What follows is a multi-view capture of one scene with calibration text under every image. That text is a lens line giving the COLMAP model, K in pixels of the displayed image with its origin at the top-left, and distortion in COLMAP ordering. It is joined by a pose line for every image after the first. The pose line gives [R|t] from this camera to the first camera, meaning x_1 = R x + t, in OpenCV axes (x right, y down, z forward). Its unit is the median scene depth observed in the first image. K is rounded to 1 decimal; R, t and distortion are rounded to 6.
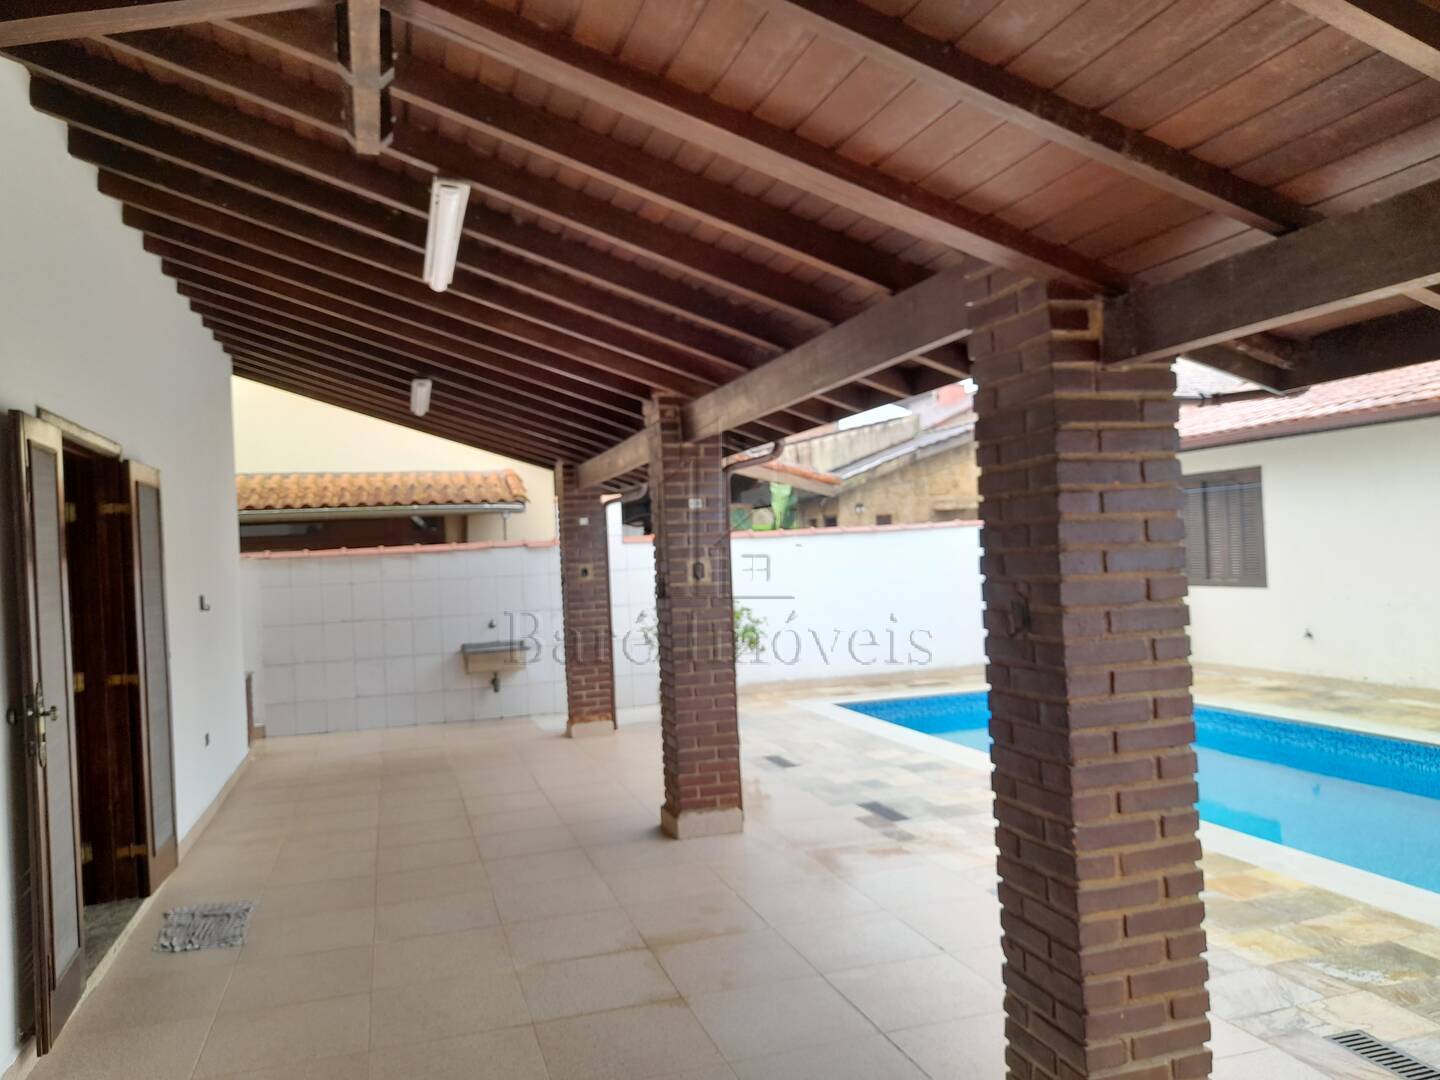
lens RADIAL K [[1068.3, 0, 718.5], [0, 1068.3, 544.6], [0, 0, 1]] dist [0.008828, 0.000273]
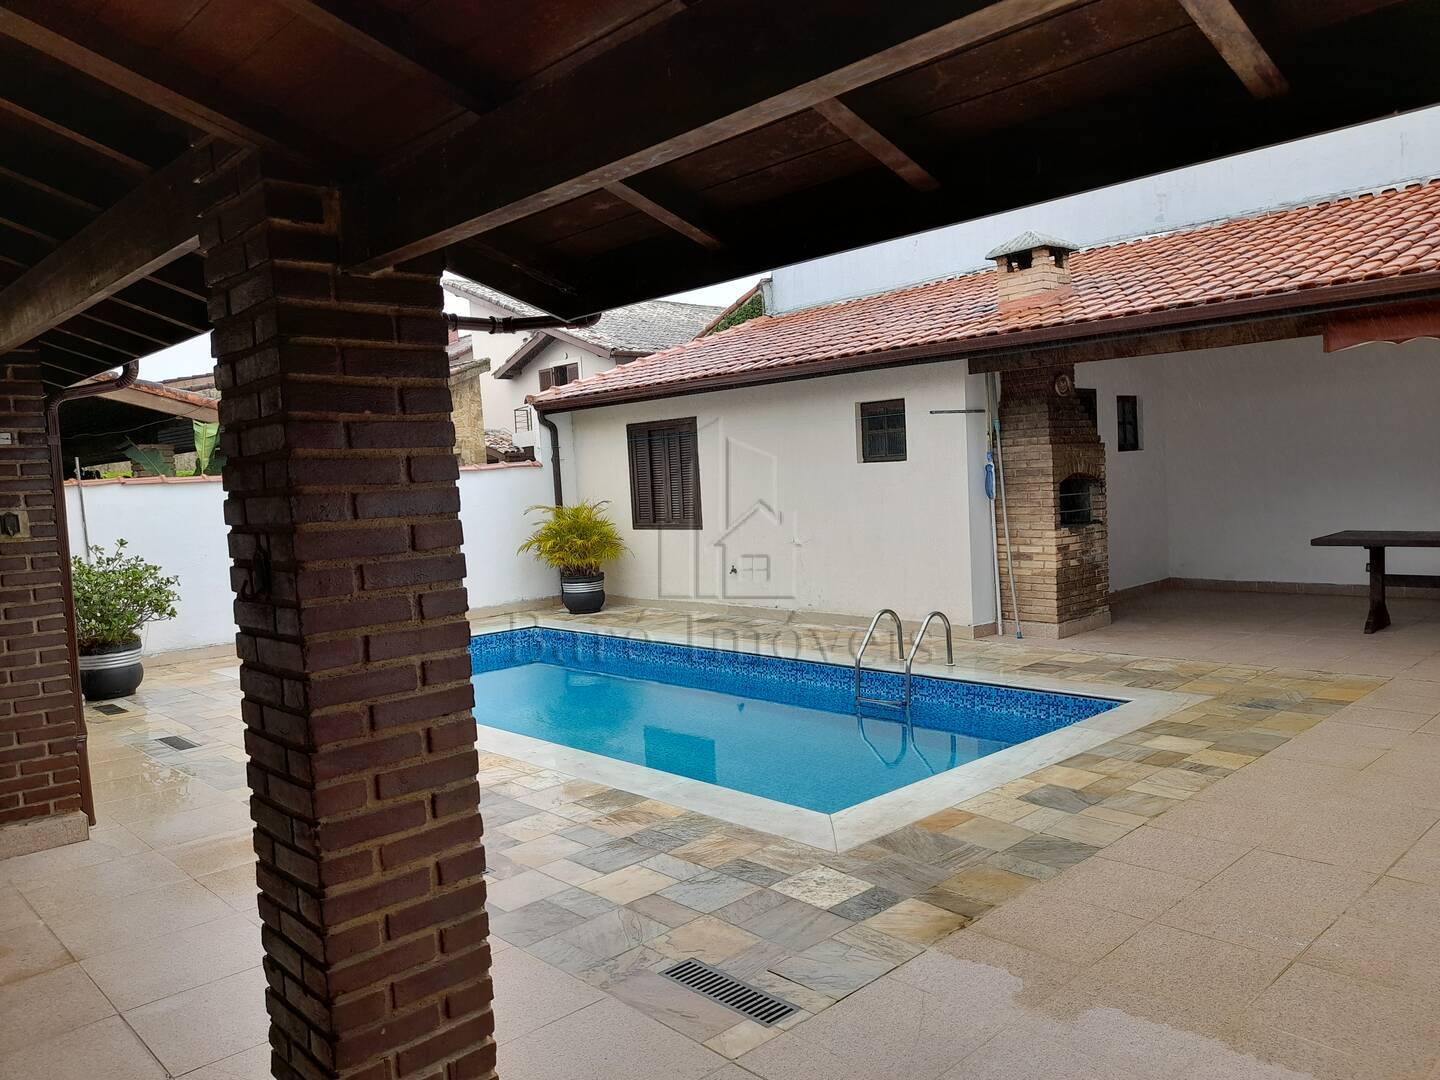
lens RADIAL K [[1059.7, 0, 716.2], [0, 1059.7, 545.3], [0, 0, 1]] dist [0.081495, -0.085989]
pose [[0.898173, -0.028610, 0.438710, 0.243255], [0.006480, 0.998633, 0.051860, 0.004759], [-0.439595, -0.043736, 0.897131, 0.117052]]
